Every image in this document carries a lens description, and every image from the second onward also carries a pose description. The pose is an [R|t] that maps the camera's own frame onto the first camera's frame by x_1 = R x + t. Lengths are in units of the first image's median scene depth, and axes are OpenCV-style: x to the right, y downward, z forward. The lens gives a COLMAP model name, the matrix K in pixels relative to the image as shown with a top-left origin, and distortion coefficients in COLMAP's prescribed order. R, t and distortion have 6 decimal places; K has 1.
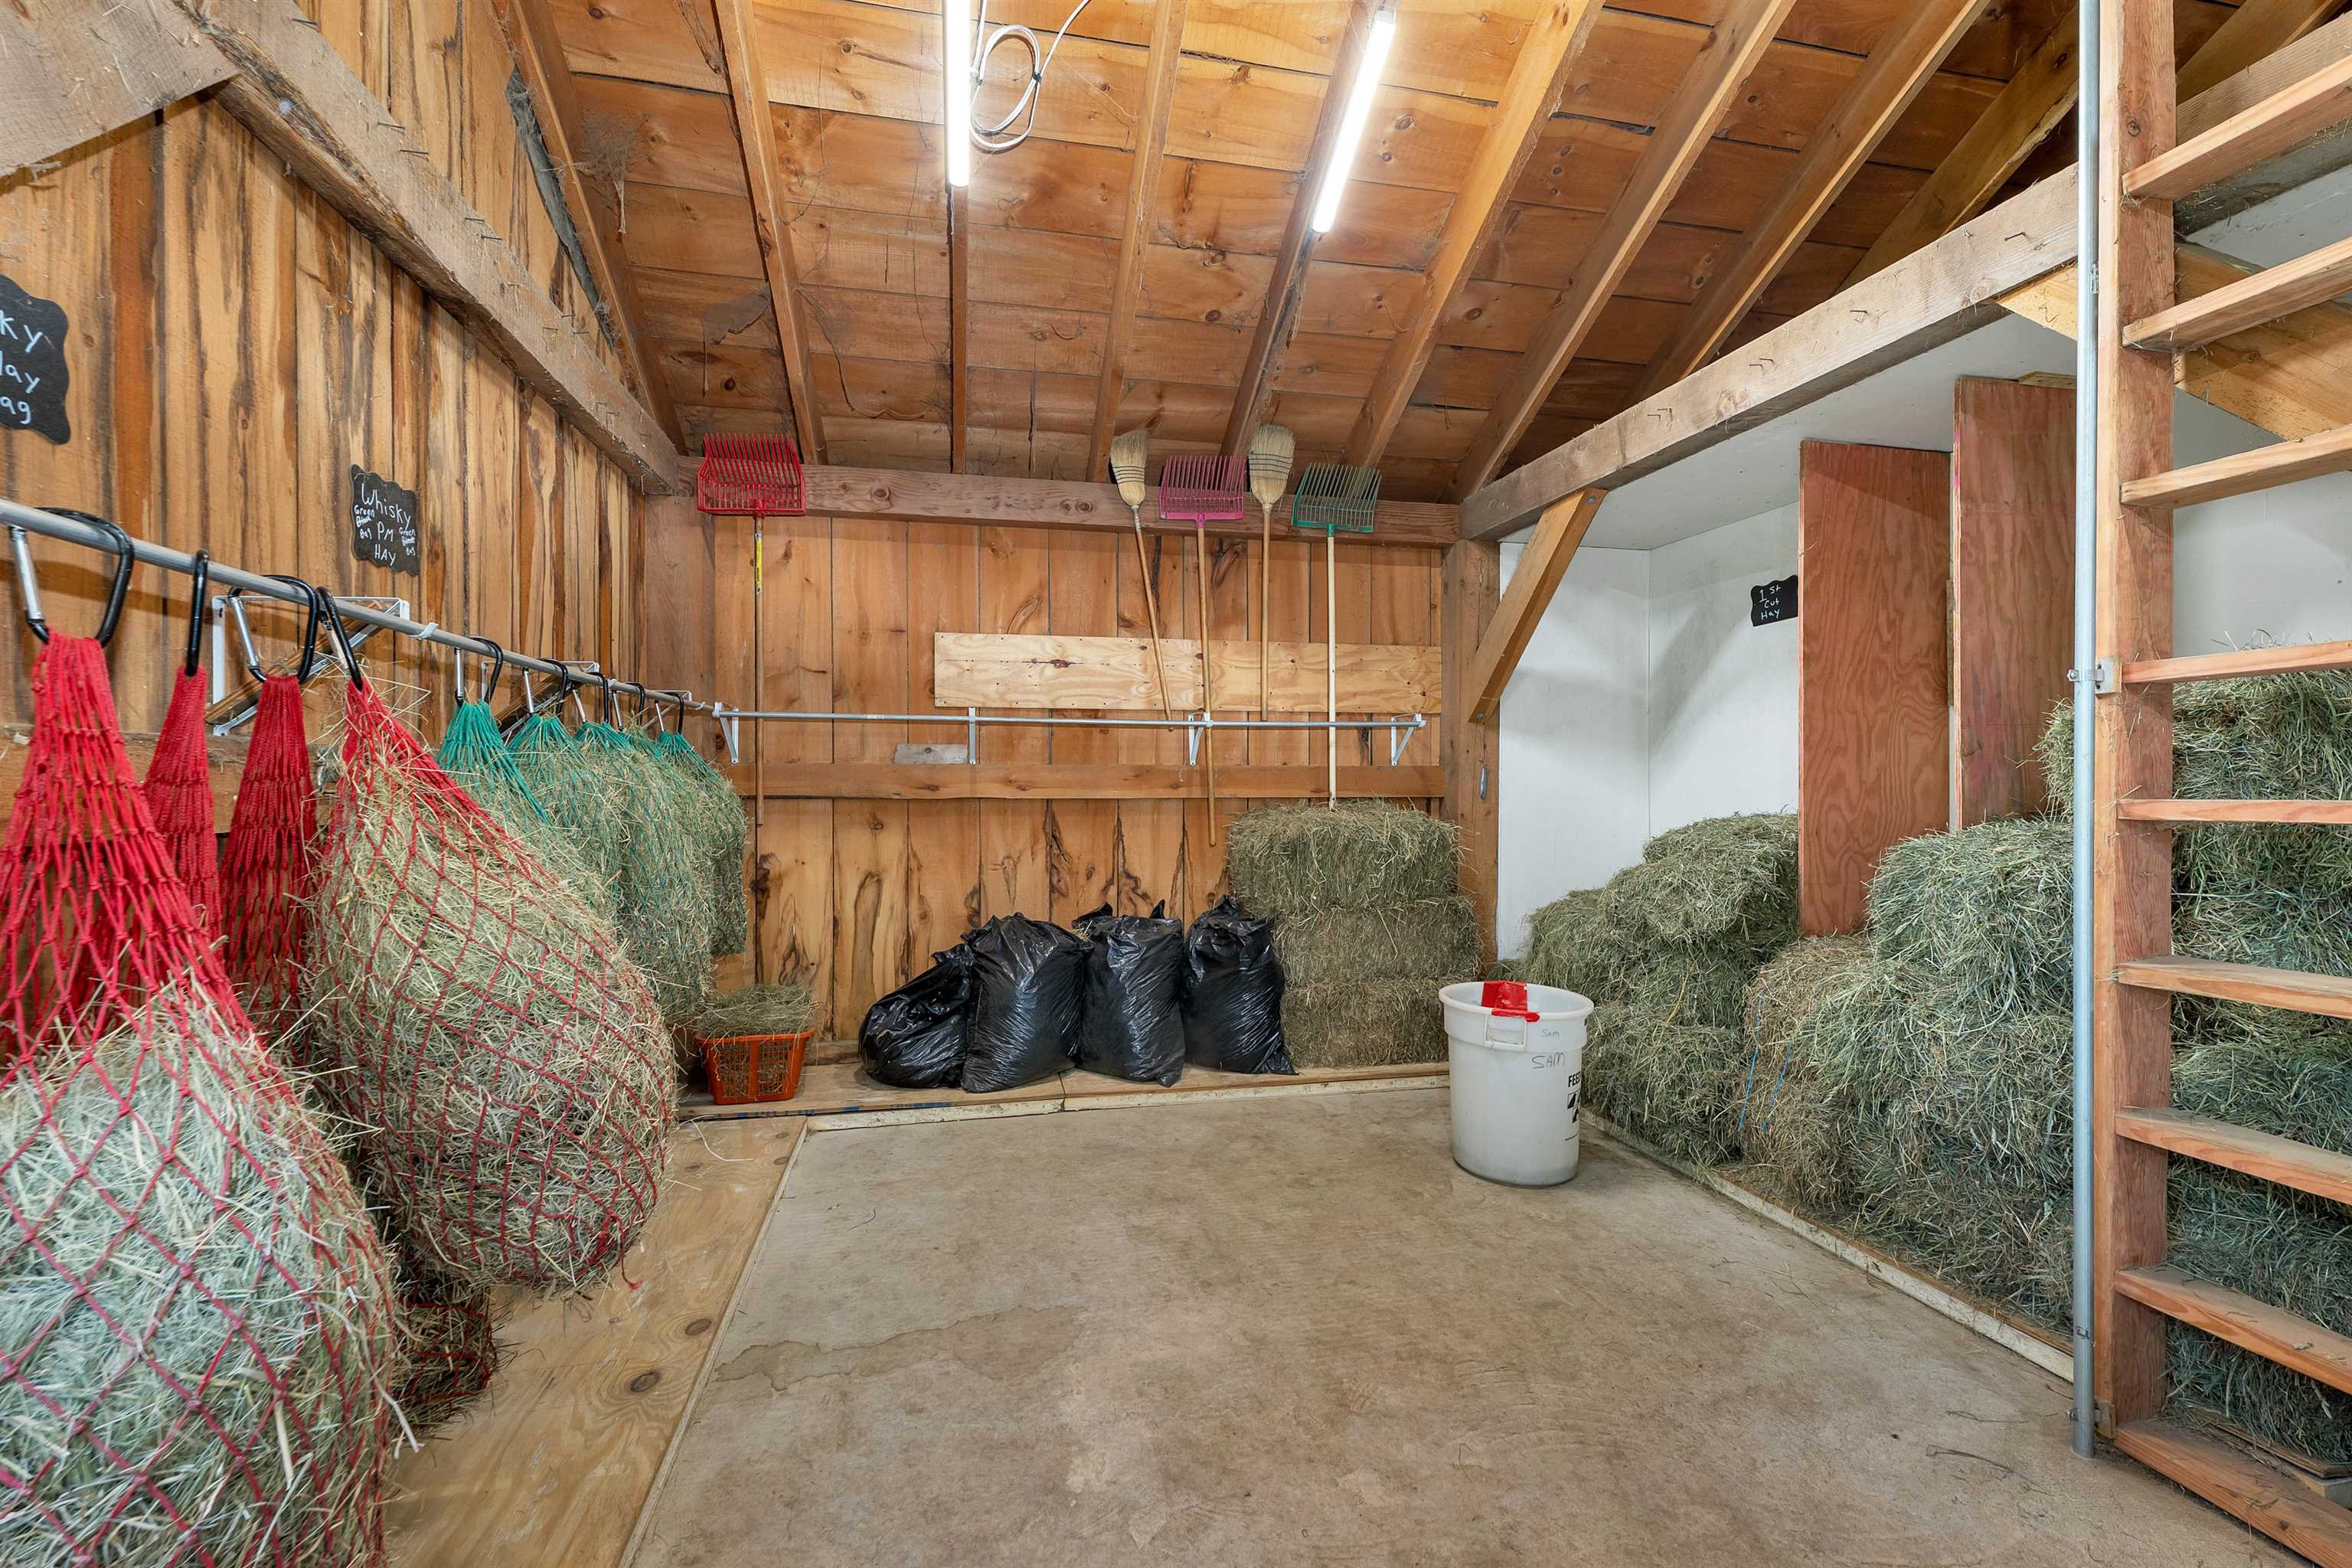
lens RADIAL K [[975.7, 0, 1173.4], [0, 975.7, 788.5], [0, 0, 1]] dist [0.000938, 0.000002]
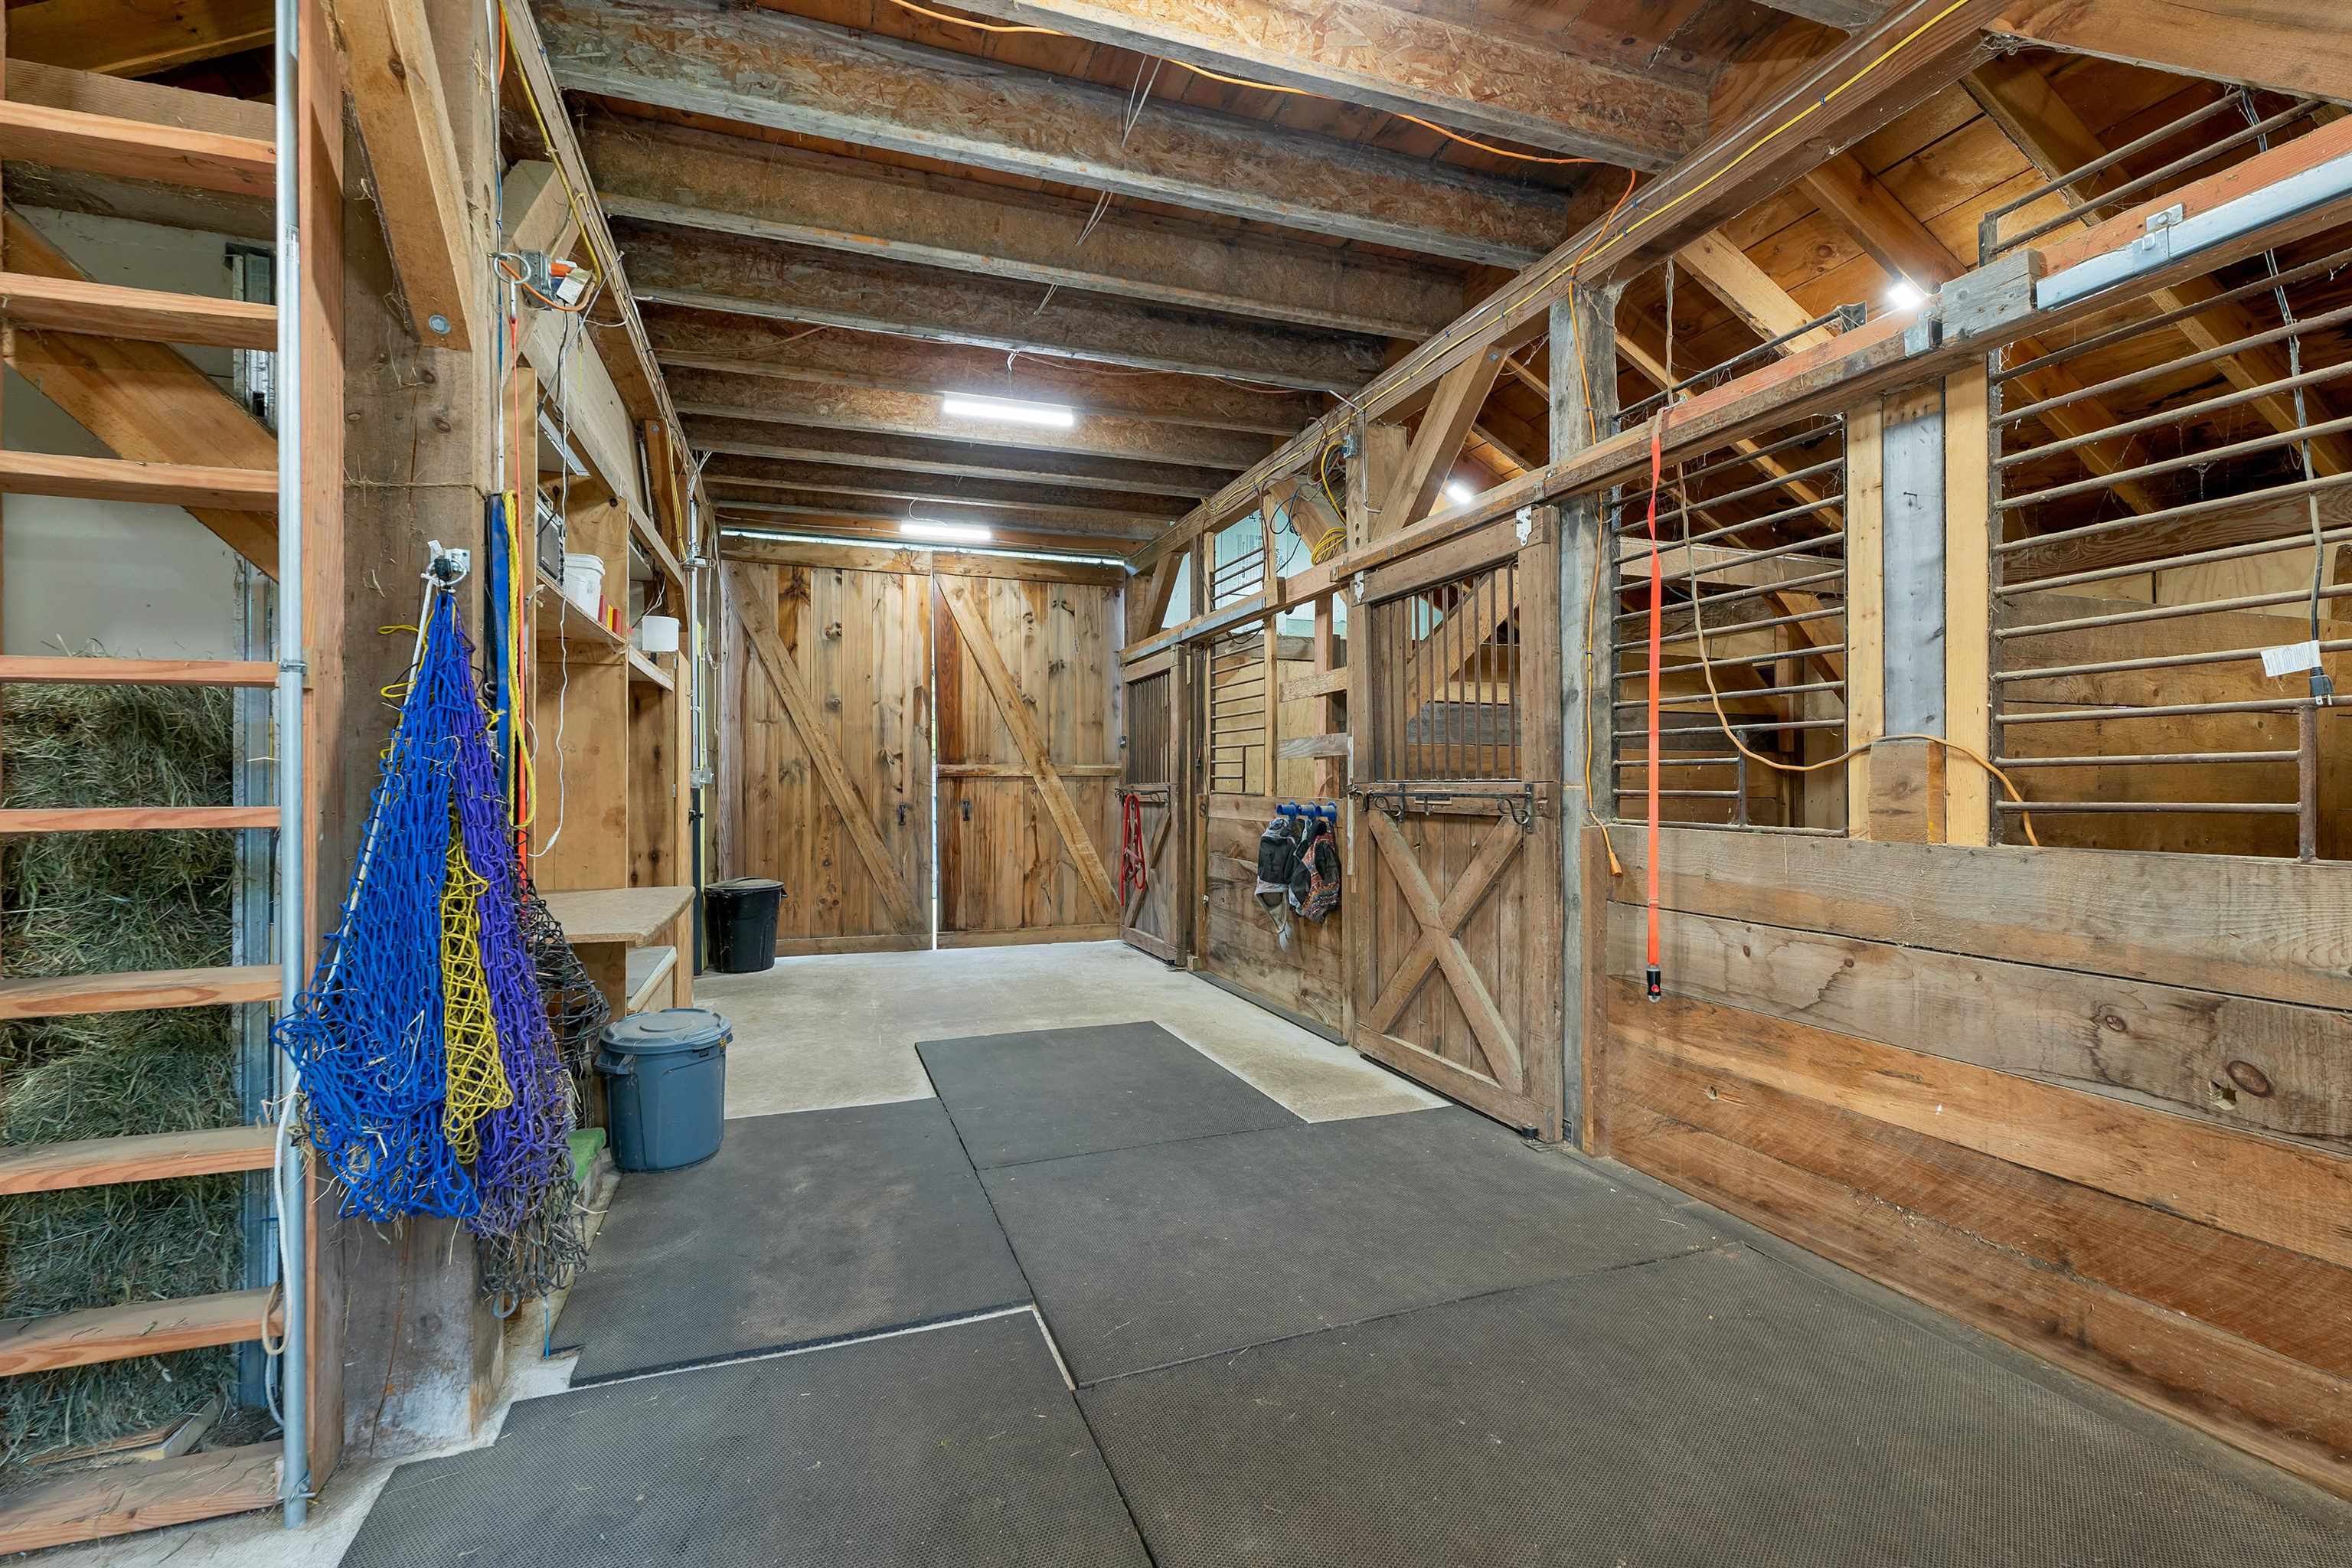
lens RADIAL K [[975.7, 0, 1157.5], [0, 975.7, 785.7], [0, 0, 1]] dist [0.000938, 0.000002]
pose [[-0.110230, 0.001990, 0.993904, -0.005524], [0.008554, 0.999963, -0.001053, -0.000909], [-0.993869, 0.008386, -0.110243, 0.027269]]
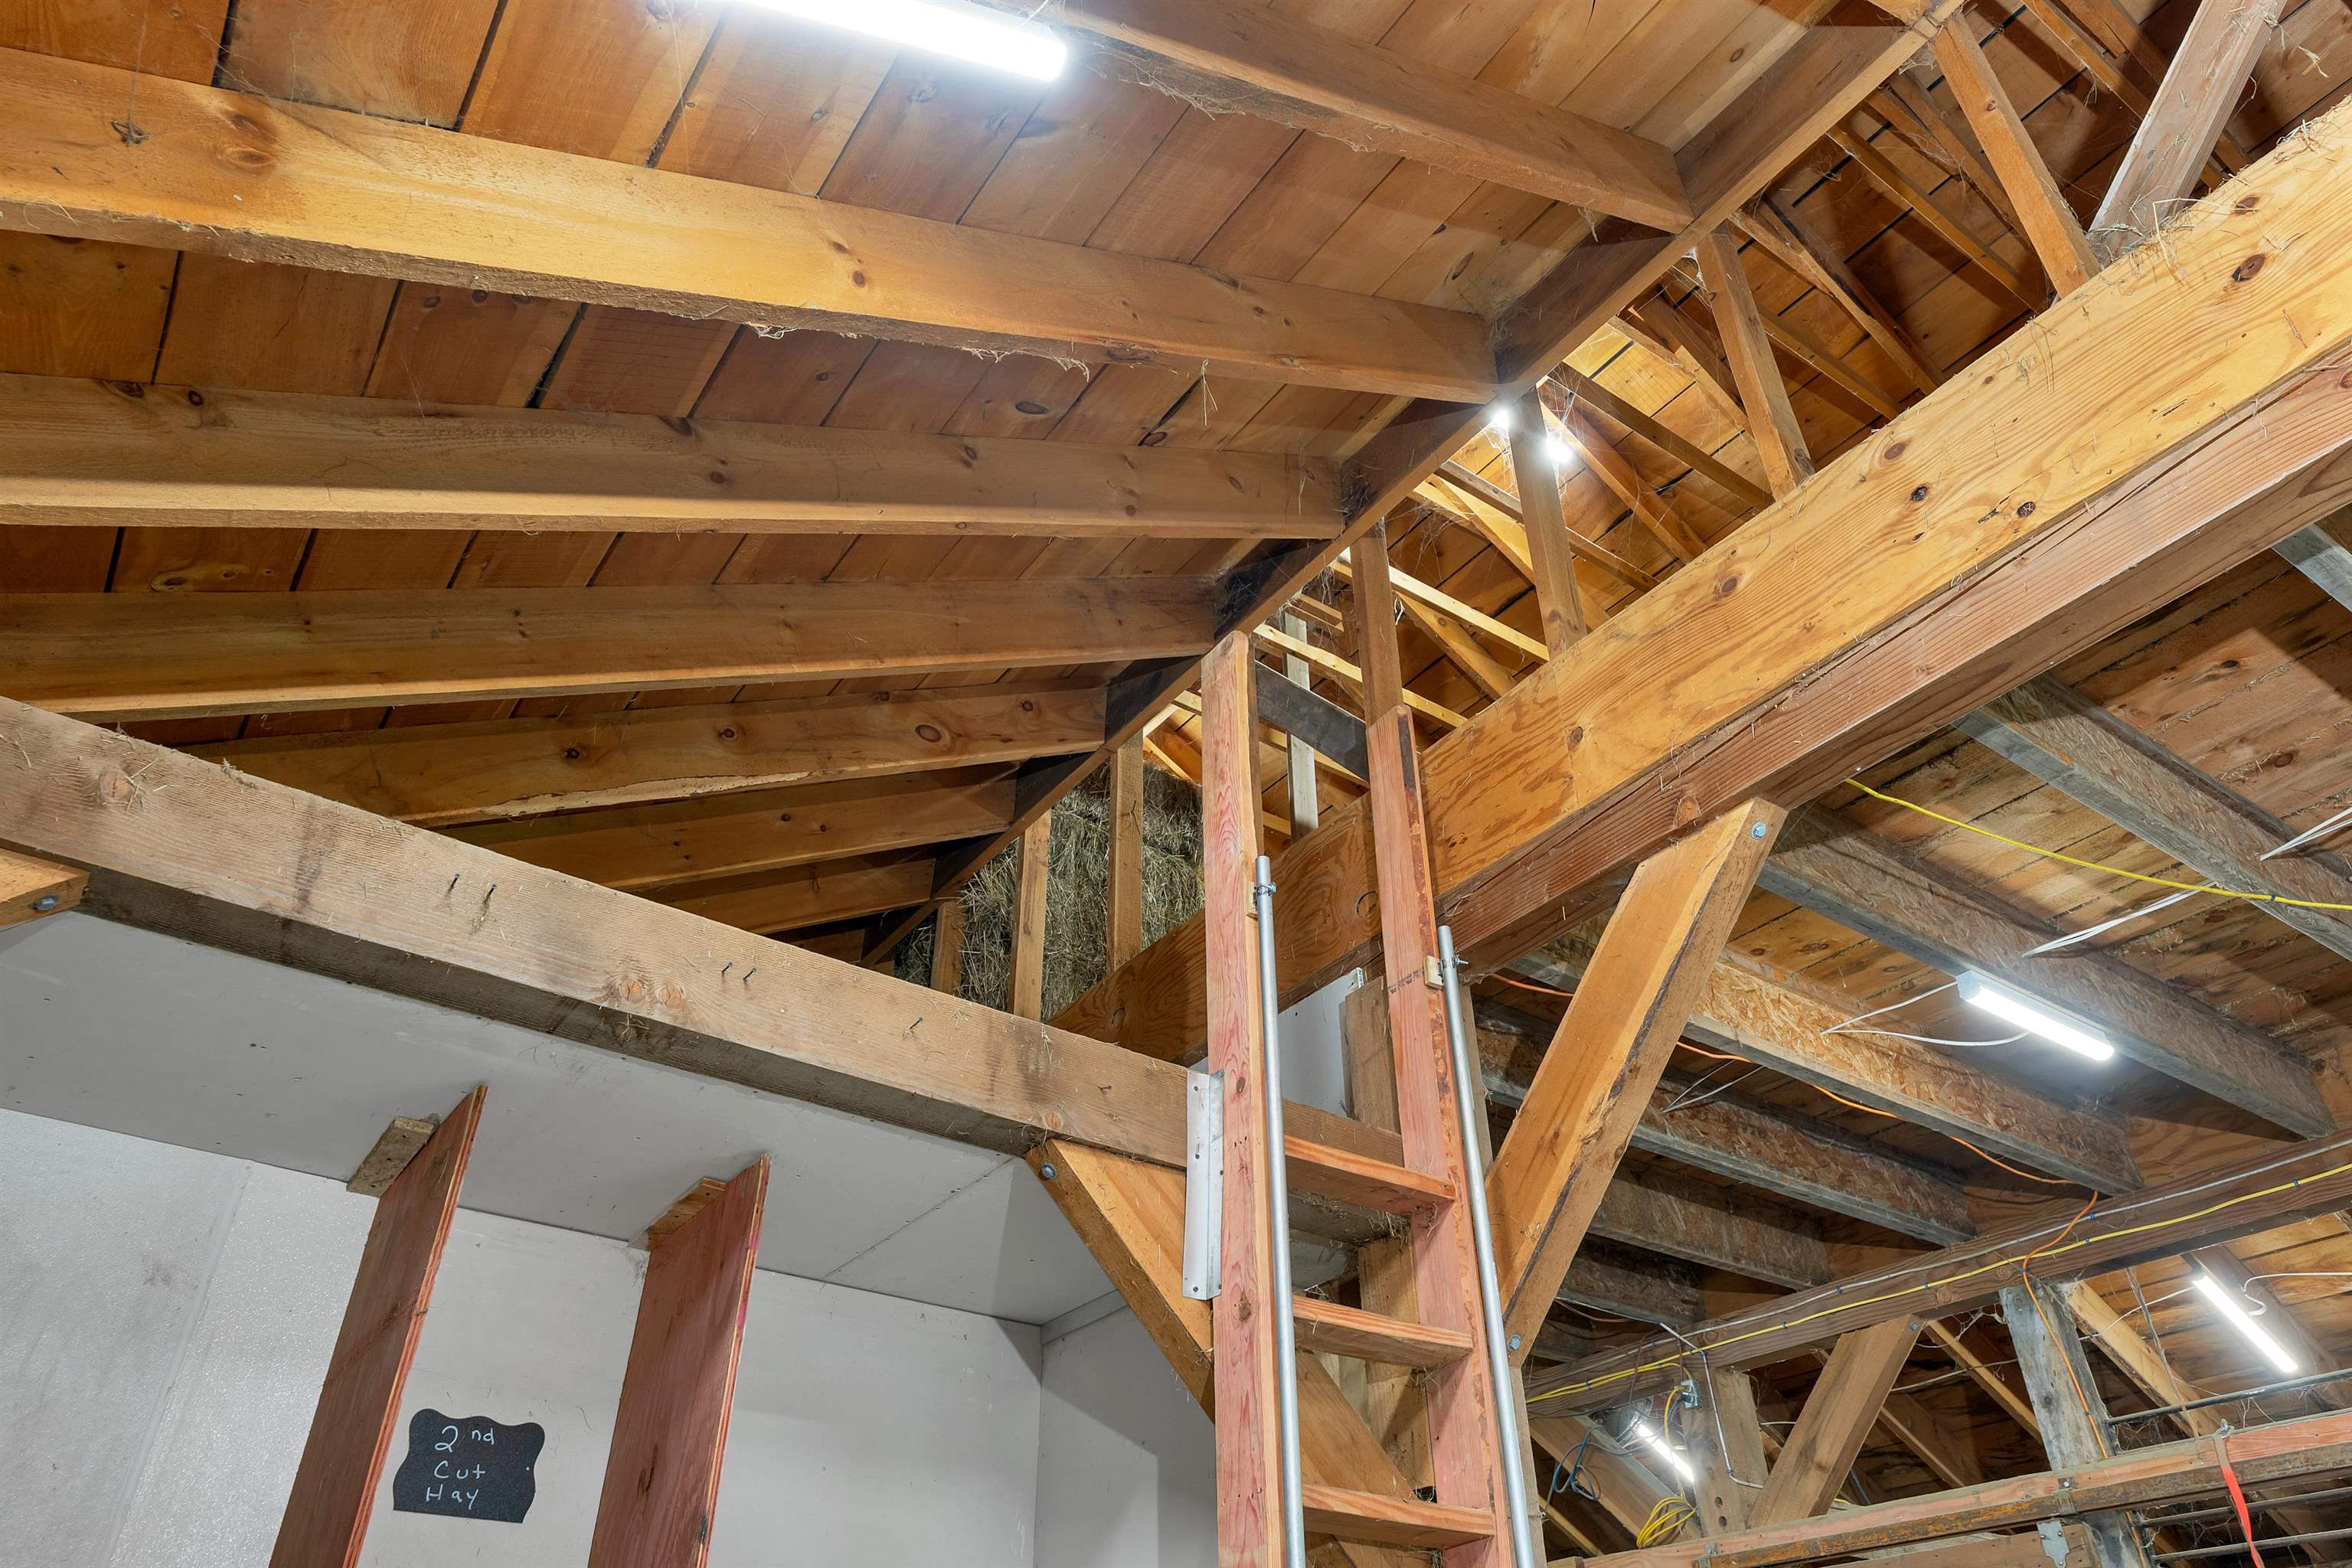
lens RADIAL K [[1573.6, 0, 1175.9], [0, 1573.6, 773.9], [0, 0, 1]] dist [-0.001777, -0.000019]
pose [[-0.386719, 0.536320, 0.750206, -0.051012], [0.000546, 0.813631, -0.581381, -0.002814], [-0.922198, -0.224421, -0.314939, 0.253144]]
